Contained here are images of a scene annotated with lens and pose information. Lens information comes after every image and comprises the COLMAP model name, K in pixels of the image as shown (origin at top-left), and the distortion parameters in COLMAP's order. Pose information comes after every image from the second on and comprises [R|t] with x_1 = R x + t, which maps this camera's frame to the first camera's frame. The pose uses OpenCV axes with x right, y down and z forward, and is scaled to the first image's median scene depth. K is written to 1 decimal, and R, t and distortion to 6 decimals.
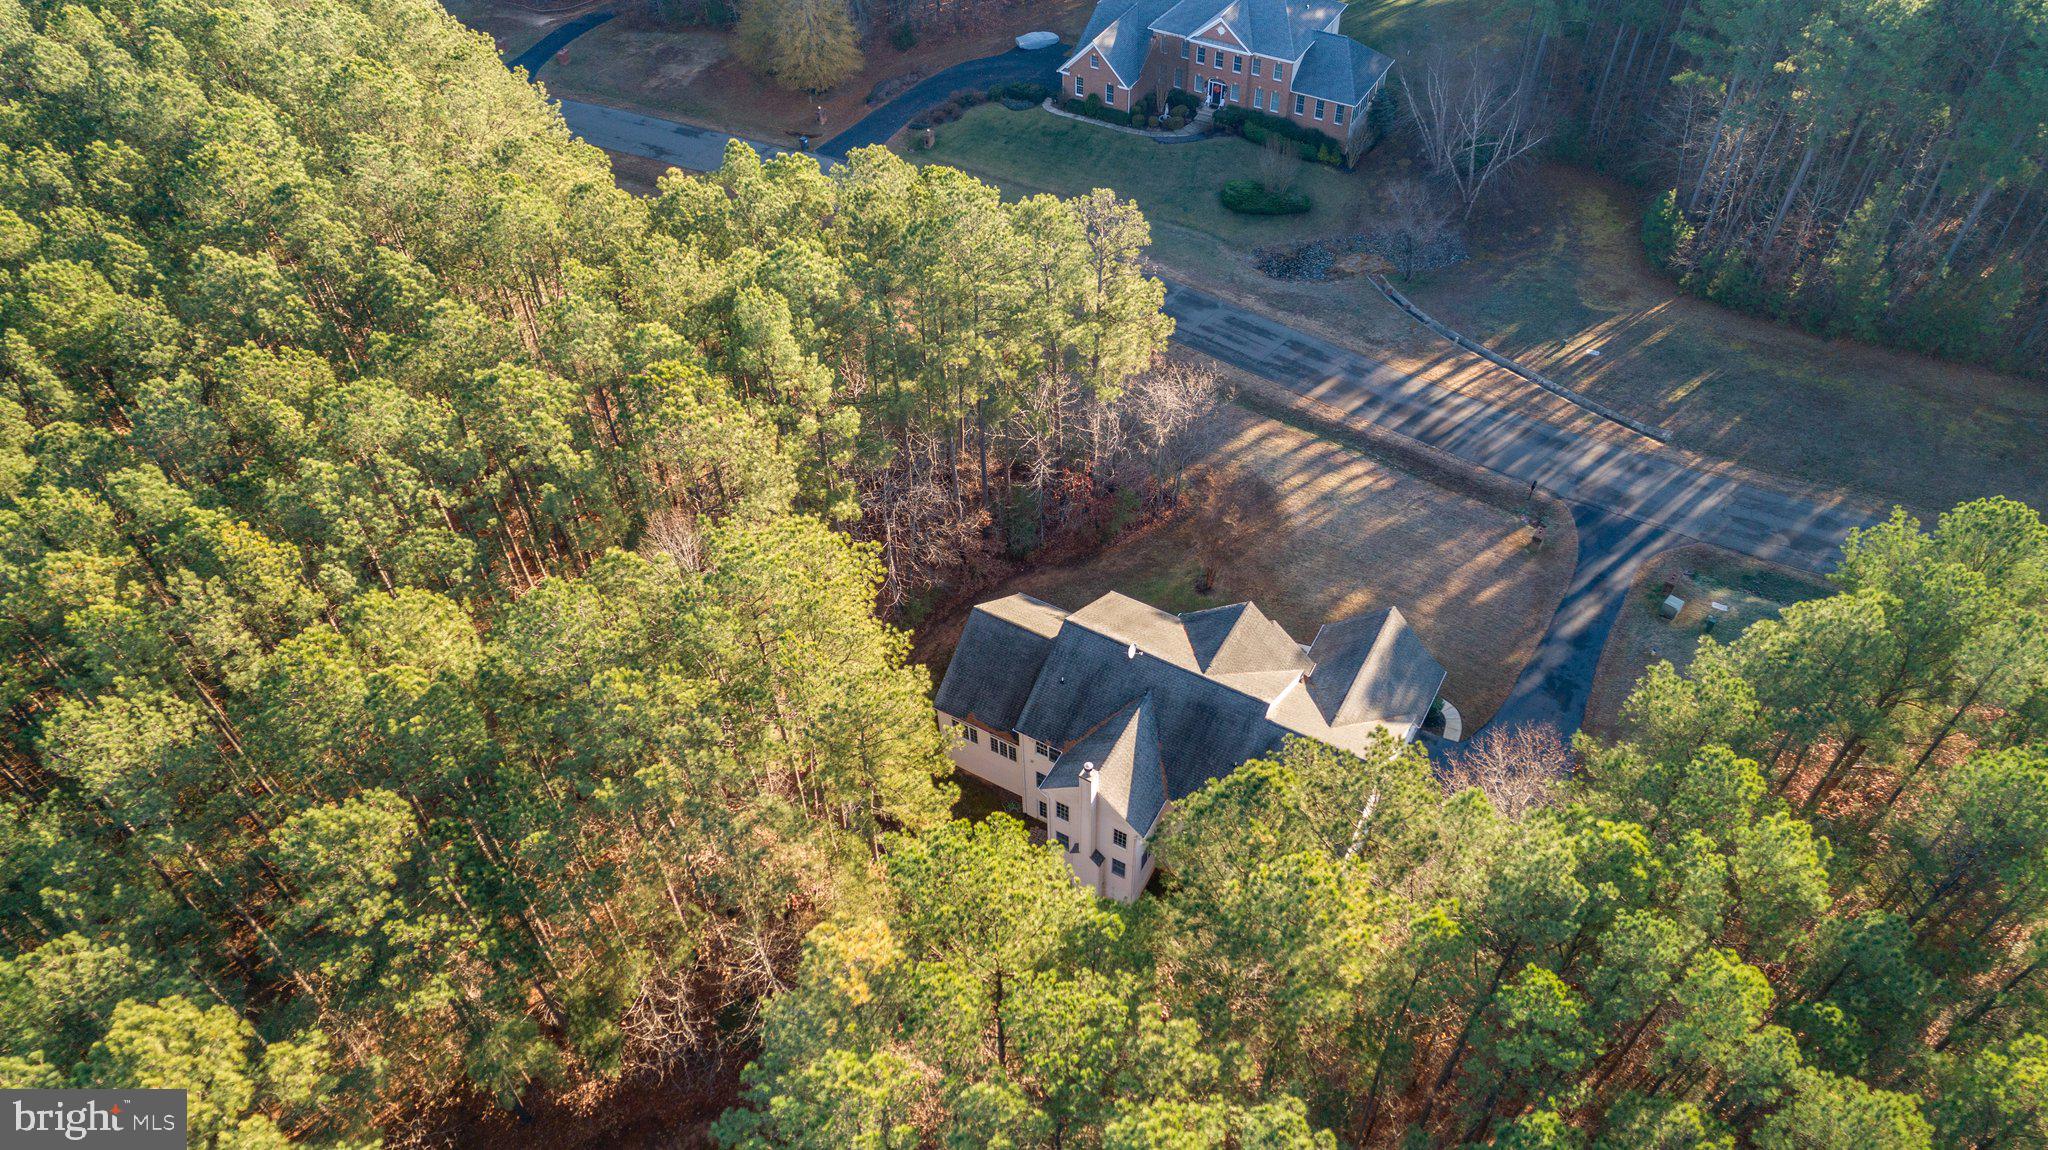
lens RADIAL K [[1383.0, 0, 1020.3], [0, 1383.0, 558.2], [0, 0, 1]] dist [-0.015220, 0.013668]
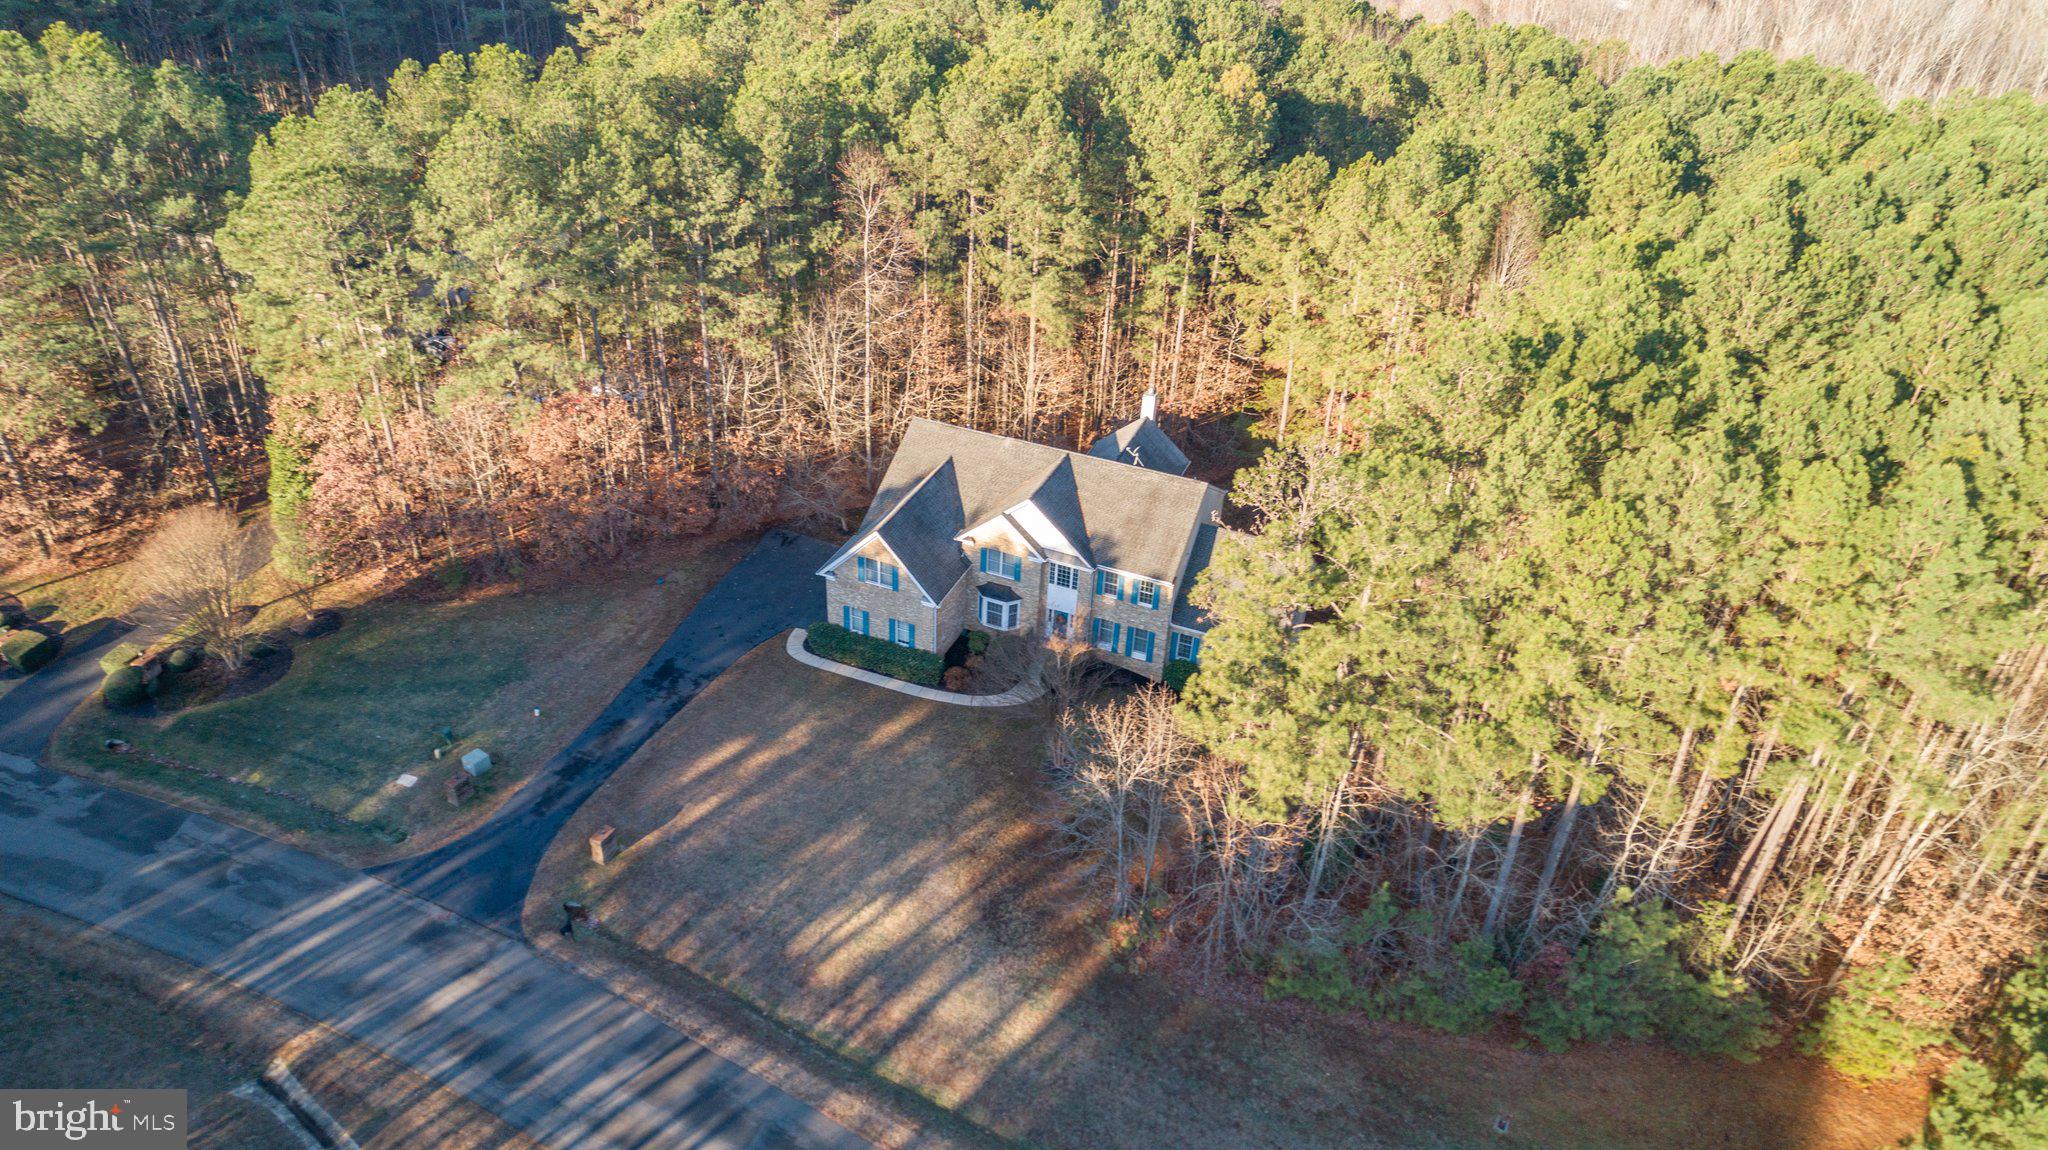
lens RADIAL K [[1383.0, 0, 1017.5], [0, 1383.0, 569.9], [0, 0, 1]] dist [-0.015220, 0.013668]
pose [[-0.989784, 0.051988, -0.132756, 0.248207], [-0.119645, 0.203527, 0.971731, -0.744778], [0.077538, 0.977688, -0.195228, 1.004894]]
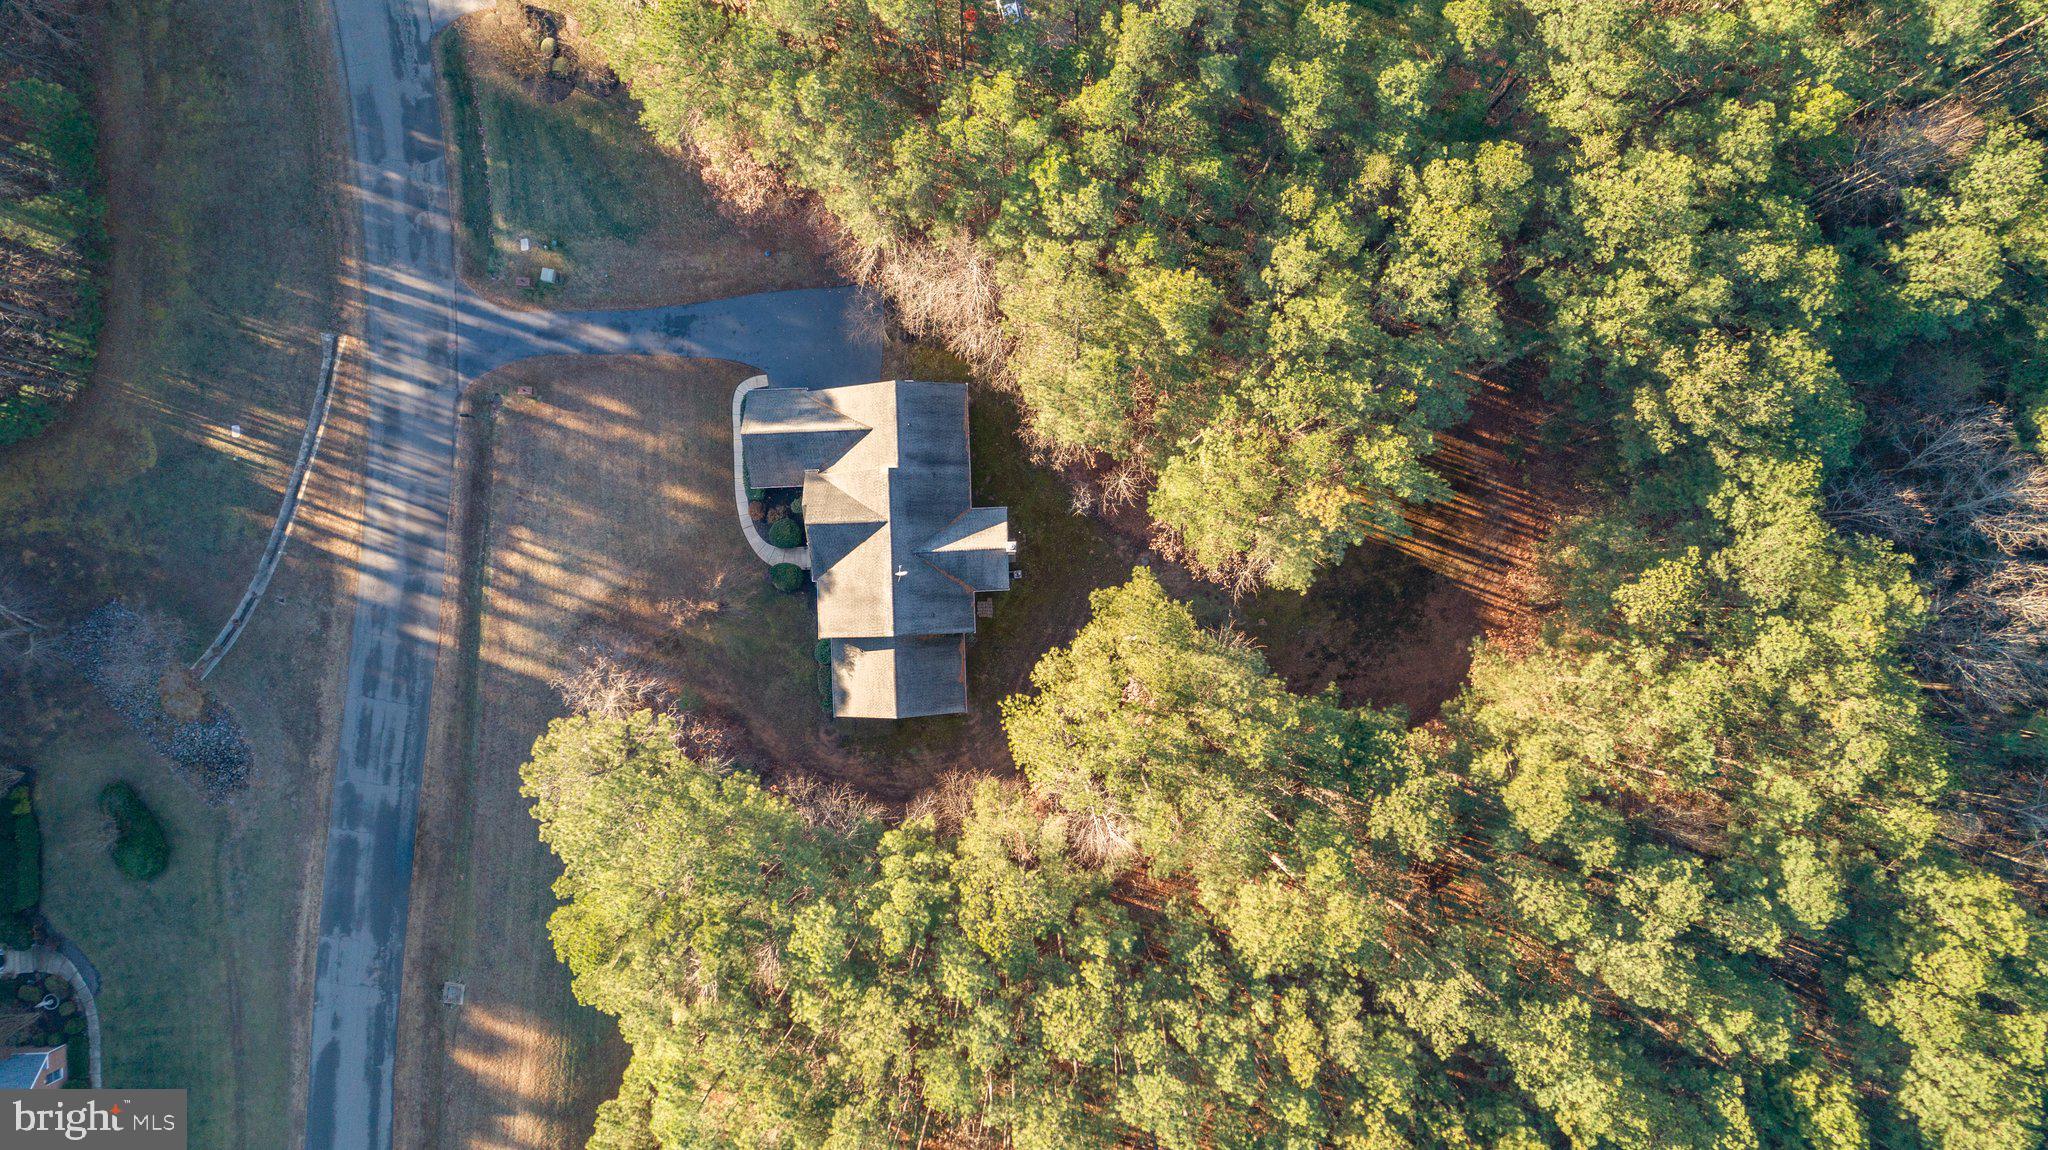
lens RADIAL K [[1383.0, 0, 1033.4], [0, 1383.0, 561.9], [0, 0, 1]] dist [-0.015220, 0.013668]
pose [[-0.533993, -0.844899, 0.031575, -0.016464], [0.615136, -0.362616, 0.700084, -0.620148], [-0.580050, 0.393263, 0.713362, -0.035745]]
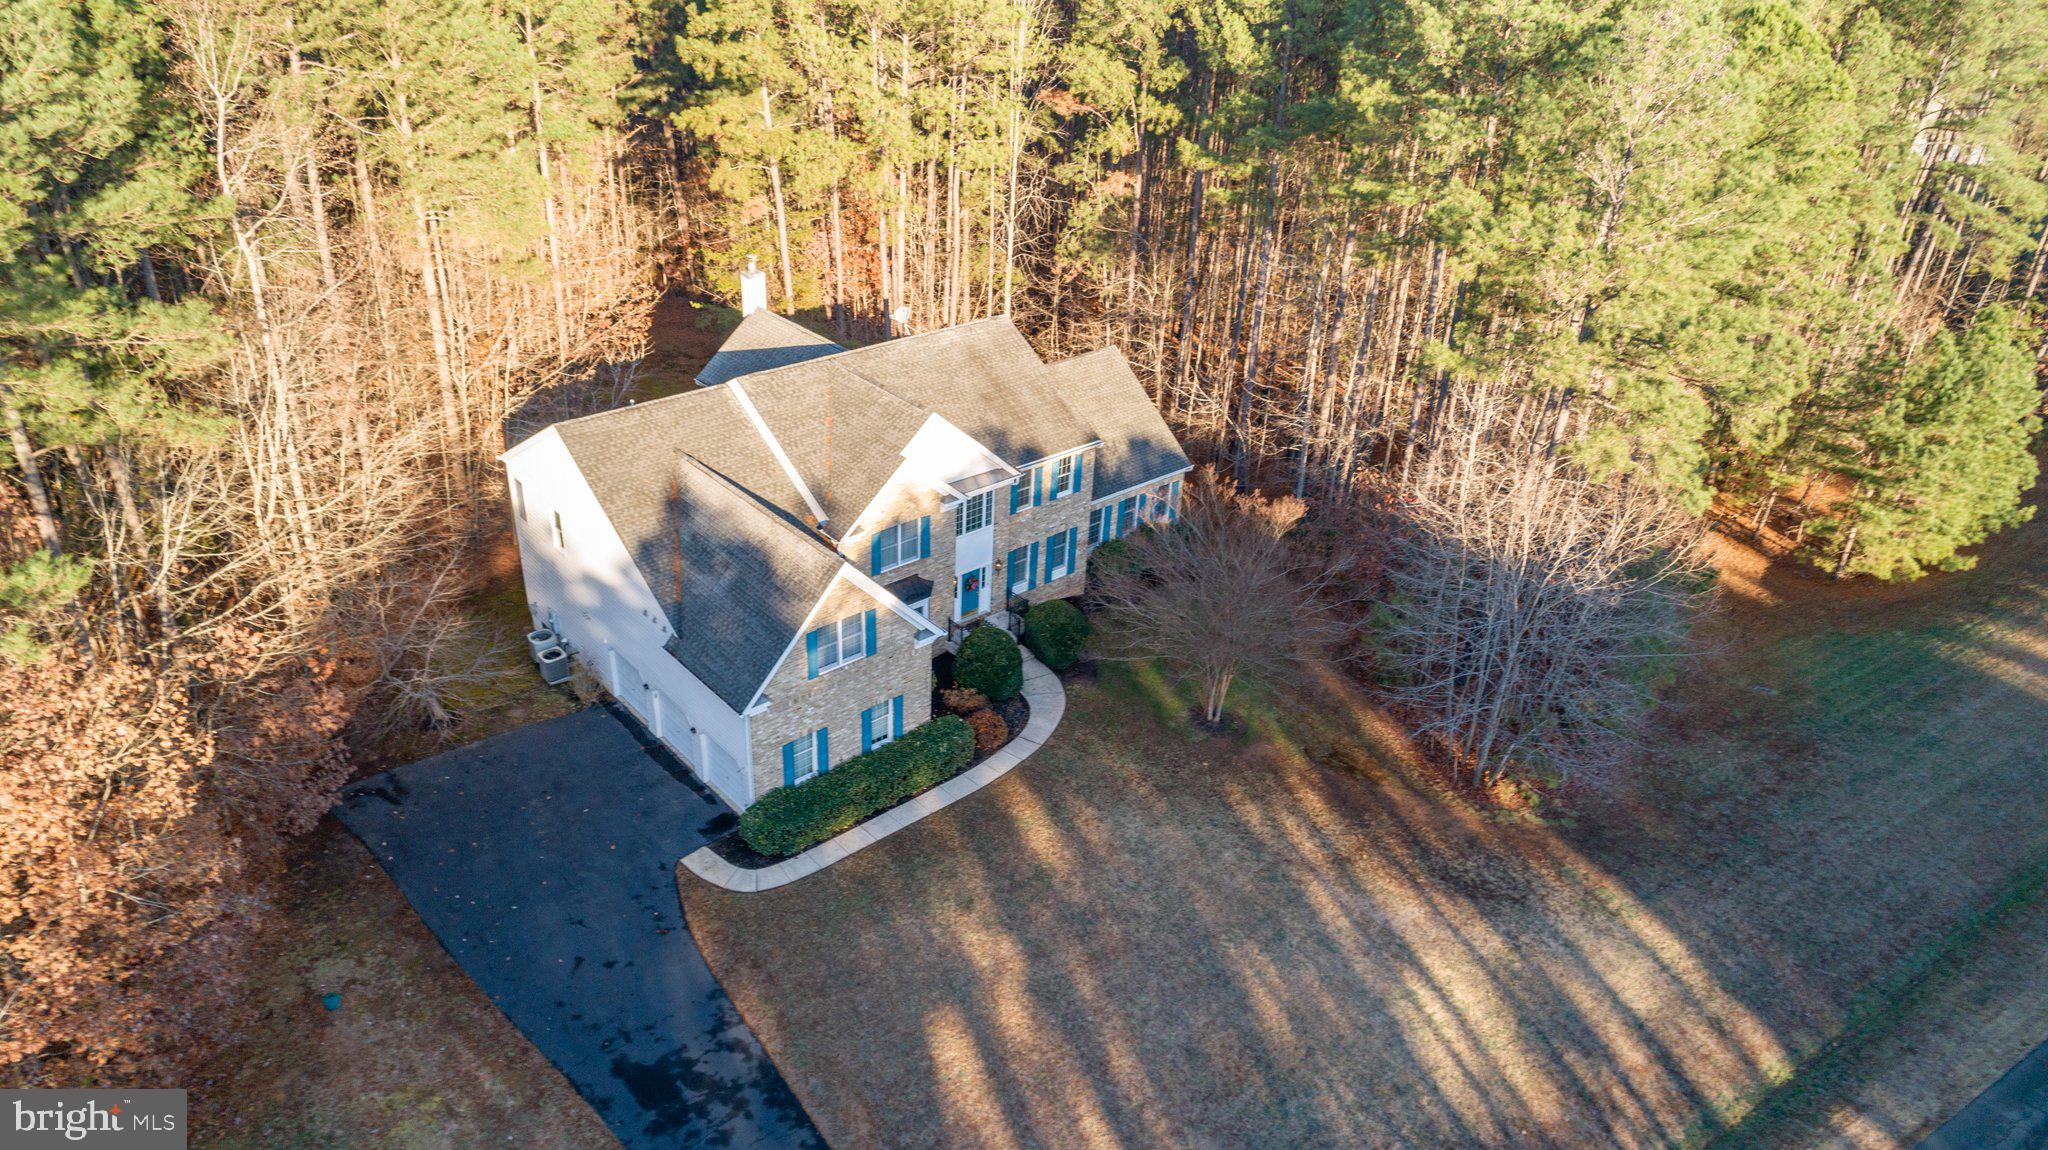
lens RADIAL K [[1383.0, 0, 1019.6], [0, 1383.0, 576.1], [0, 0, 1]] dist [-0.015220, 0.013668]
pose [[-0.317544, 0.467340, -0.825081, 0.551593], [-0.706268, 0.464036, 0.534656, -0.235423], [0.632734, 0.752505, 0.182715, 0.784333]]
